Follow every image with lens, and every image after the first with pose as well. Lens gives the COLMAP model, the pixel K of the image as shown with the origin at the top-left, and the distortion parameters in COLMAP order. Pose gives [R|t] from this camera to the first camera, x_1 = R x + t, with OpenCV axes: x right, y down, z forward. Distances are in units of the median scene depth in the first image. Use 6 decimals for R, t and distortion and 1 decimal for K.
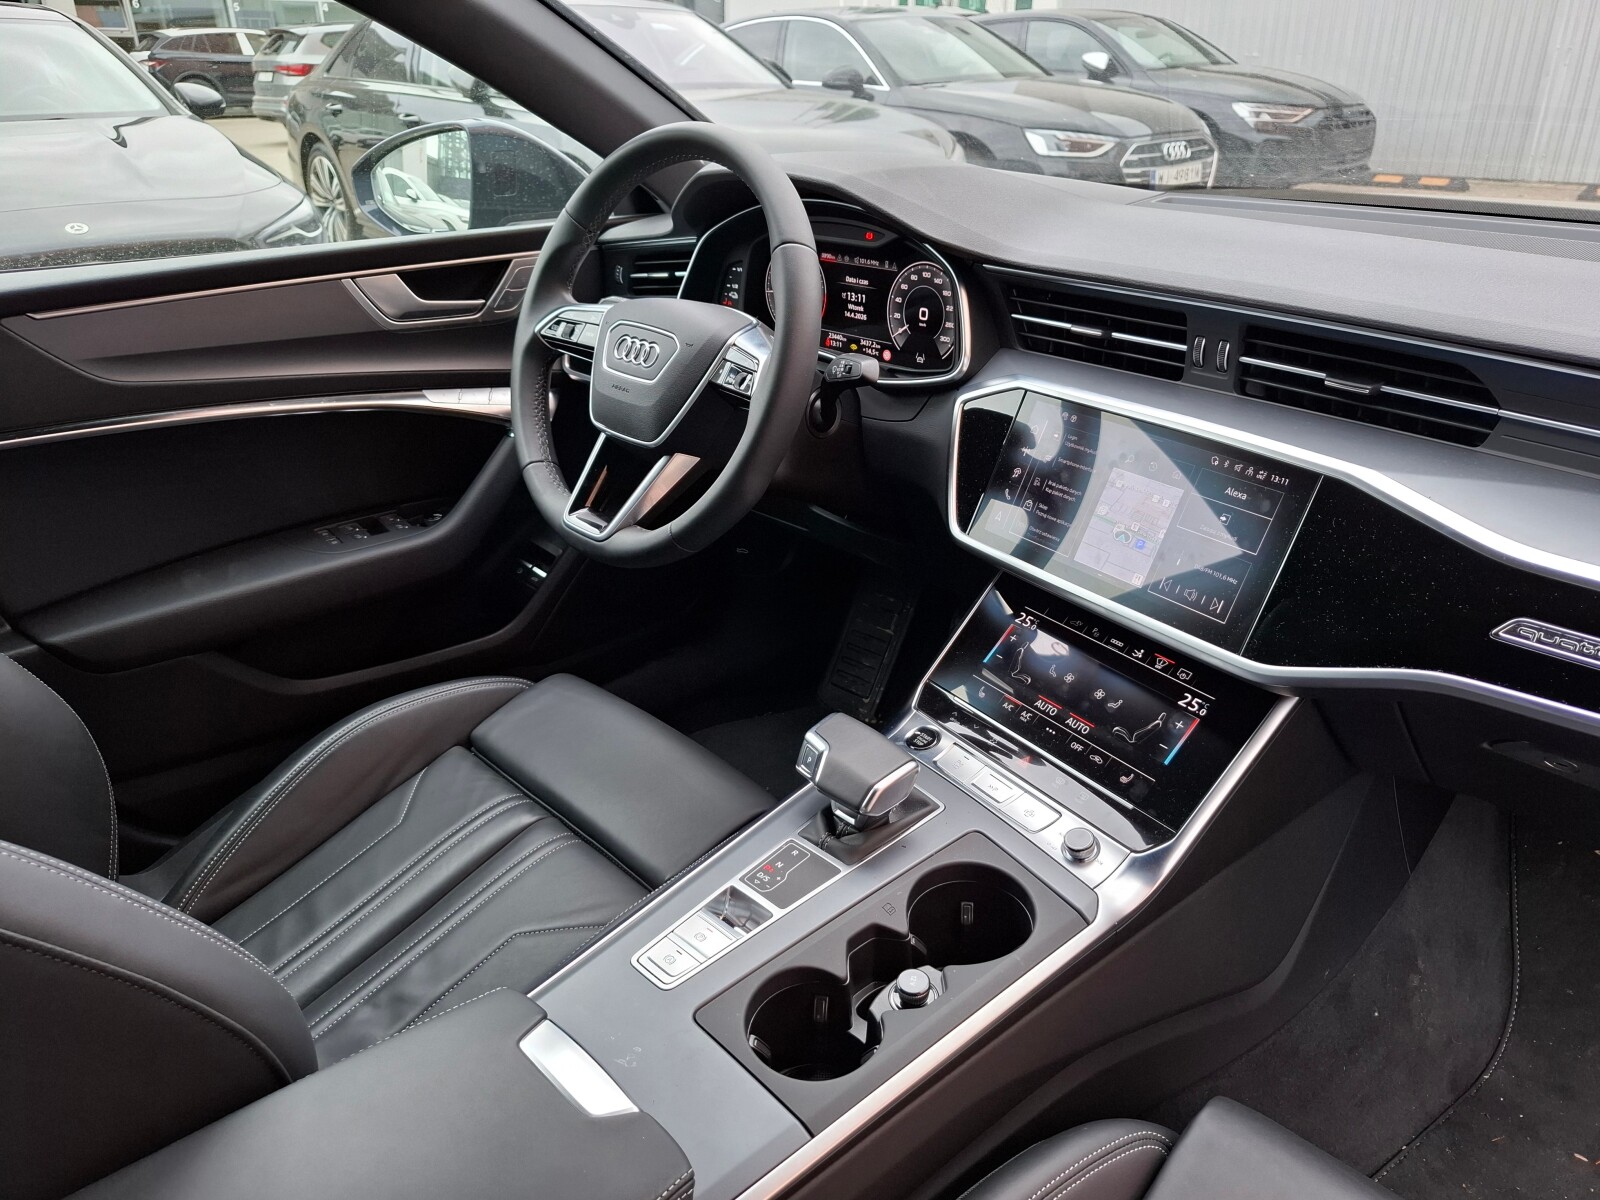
lens RADIAL K [[1142.6, 0, 800.0], [0, 1142.6, 600.0], [0, 0, 1]] dist [0.081249, -0.114306]
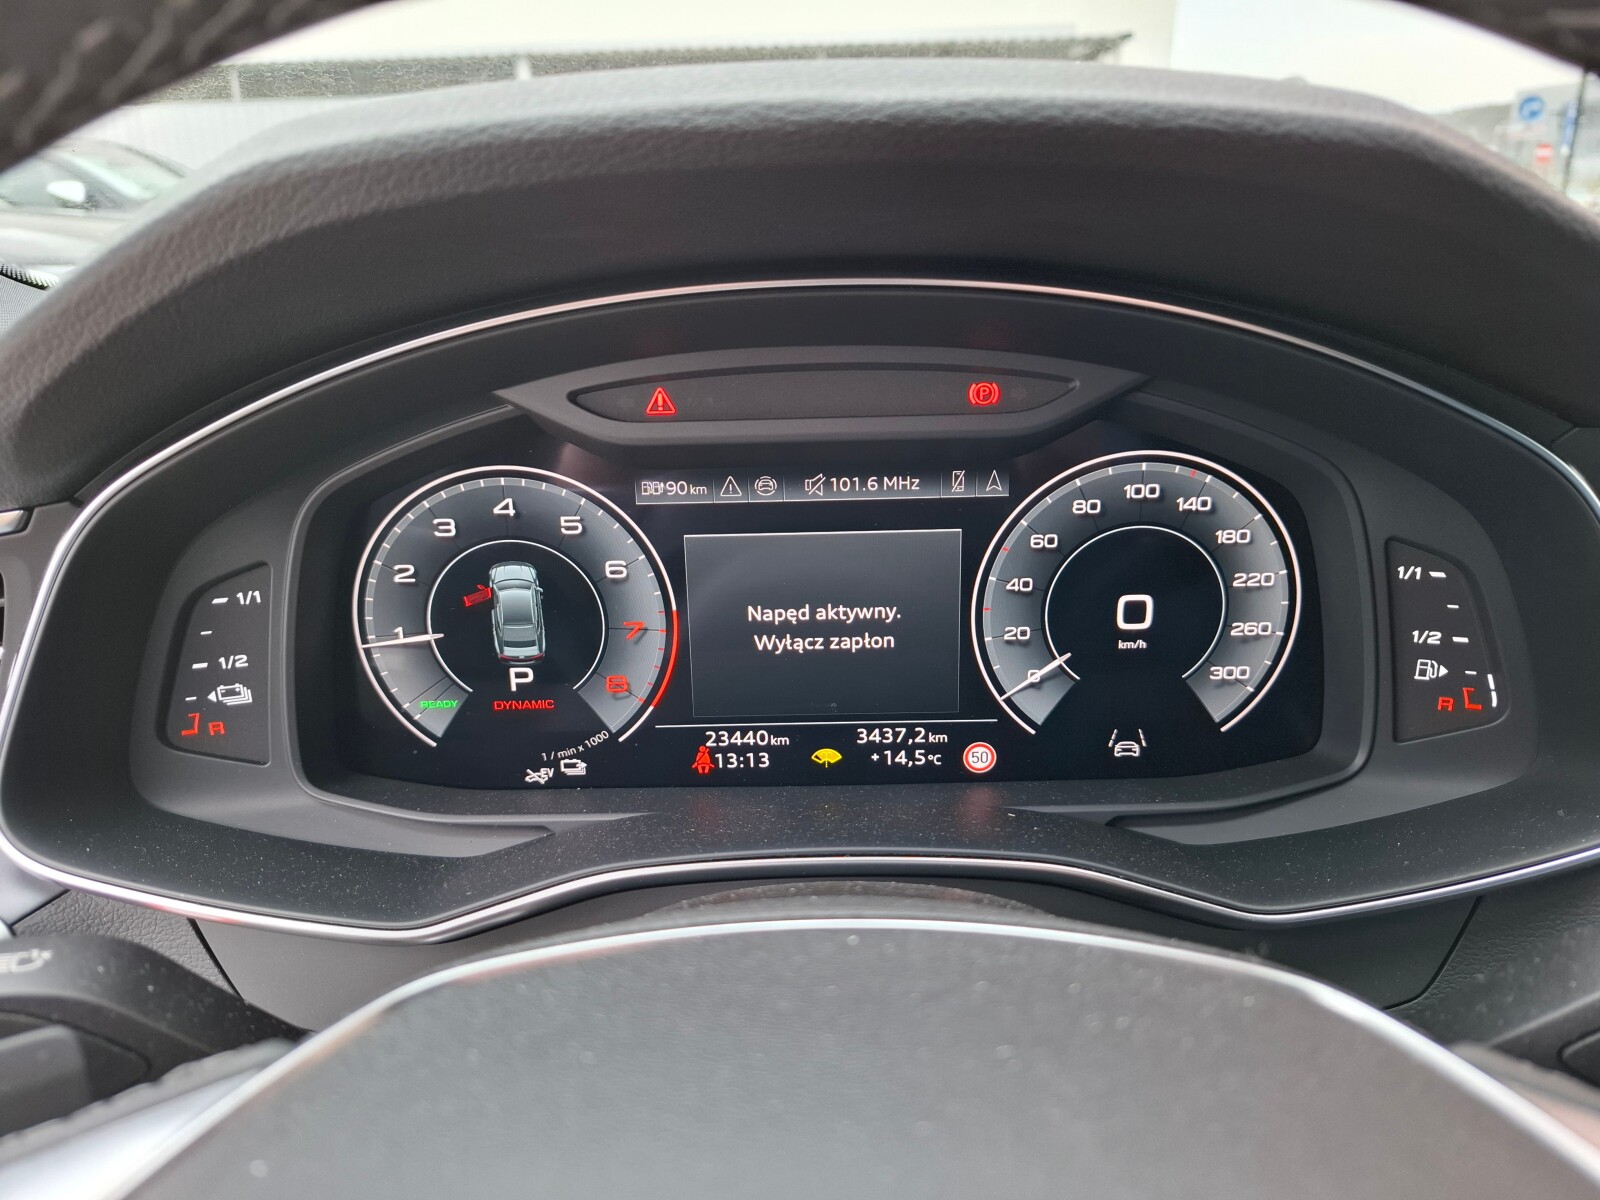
lens RADIAL K [[1142.6, 0, 800.0], [0, 1142.6, 600.0], [0, 0, 1]] dist [0.081249, -0.114306]
pose [[0.686446, -0.251019, 0.682482, -0.160191], [0.322800, 0.946180, 0.023334, -0.282971], [-0.651608, 0.204287, 0.730530, 0.818289]]
